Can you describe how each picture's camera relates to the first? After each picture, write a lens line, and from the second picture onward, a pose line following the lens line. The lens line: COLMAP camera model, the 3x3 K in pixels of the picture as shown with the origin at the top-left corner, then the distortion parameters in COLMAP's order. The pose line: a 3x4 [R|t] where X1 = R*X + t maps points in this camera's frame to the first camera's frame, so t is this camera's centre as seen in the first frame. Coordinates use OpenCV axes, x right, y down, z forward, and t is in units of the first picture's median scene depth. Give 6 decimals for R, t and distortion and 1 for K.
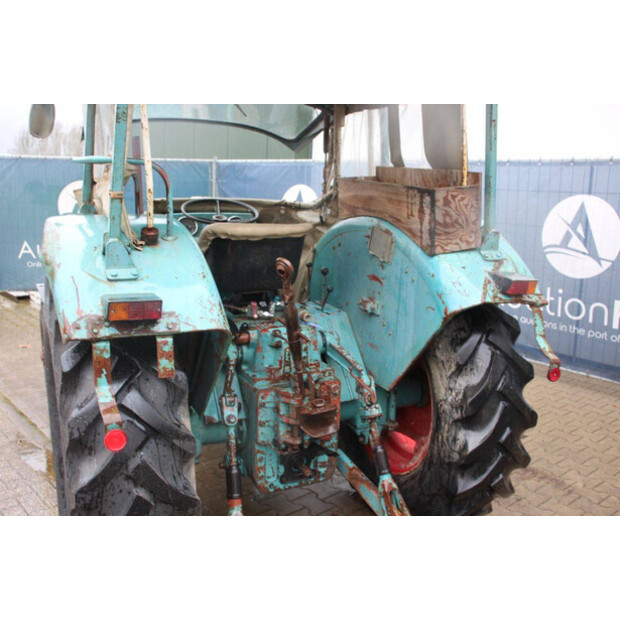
lens RADIAL K [[626.9, 0, 310.0], [0, 626.9, 310.0], [0, 0, 1]] dist [-0.099729, 0.012782]
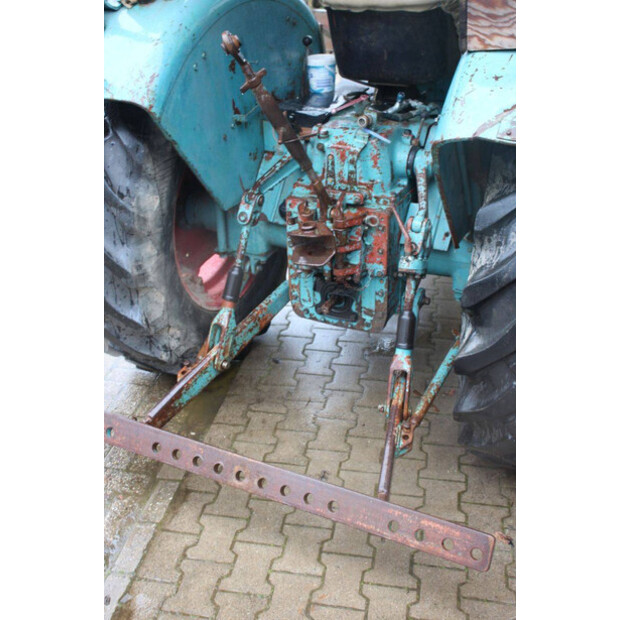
lens RADIAL K [[755.8, 0, 310.0], [0, 755.8, 310.0], [0, 0, 1]] dist [-0.032249, 0.248337]
pose [[0.626341, 0.343016, -0.700026, 0.703013], [-0.149445, 0.934168, 0.324032, -0.065244], [0.765090, -0.098339, 0.636370, 0.336613]]
